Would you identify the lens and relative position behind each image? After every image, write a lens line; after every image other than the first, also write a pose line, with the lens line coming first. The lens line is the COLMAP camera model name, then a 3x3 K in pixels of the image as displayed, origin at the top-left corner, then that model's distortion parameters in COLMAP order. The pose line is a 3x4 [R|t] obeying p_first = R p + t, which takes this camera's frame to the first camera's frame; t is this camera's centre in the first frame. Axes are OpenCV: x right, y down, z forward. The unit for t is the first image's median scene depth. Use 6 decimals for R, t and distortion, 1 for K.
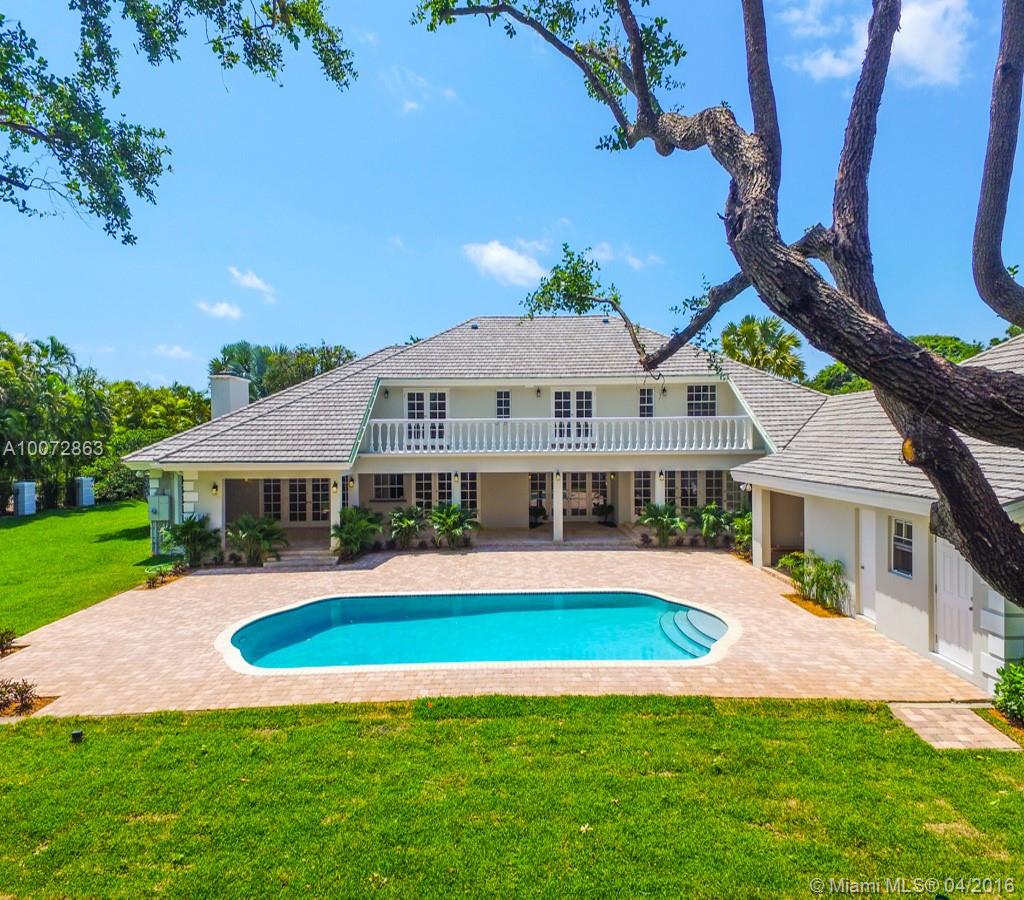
lens RADIAL K [[682.7, 0, 512.0], [0, 682.7, 450.0], [0, 0, 1]] dist [0.154088, -0.000615]
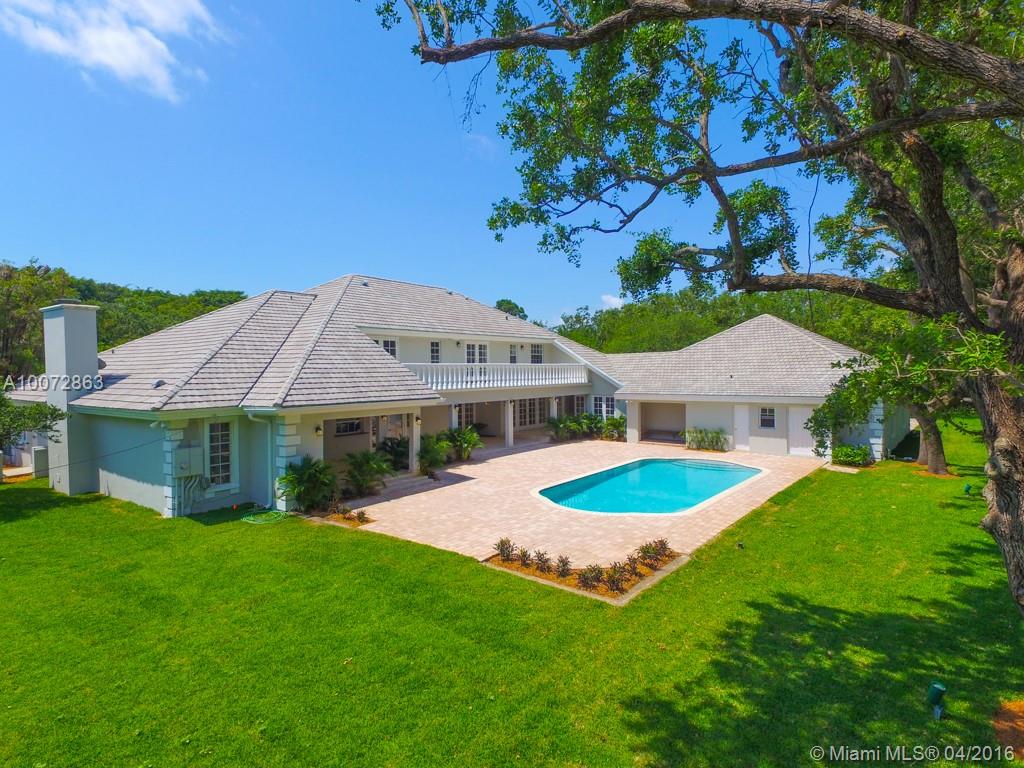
lens RADIAL K [[584.9, 0, 512.0], [0, 584.9, 384.0], [0, 0, 1]] dist [0.062654, 0.000020]
pose [[0.578803, -0.017142, 0.815287, -0.956062], [0.025015, 0.999682, 0.003260, -0.007298], [-0.815083, 0.018507, 0.579048, 0.279692]]
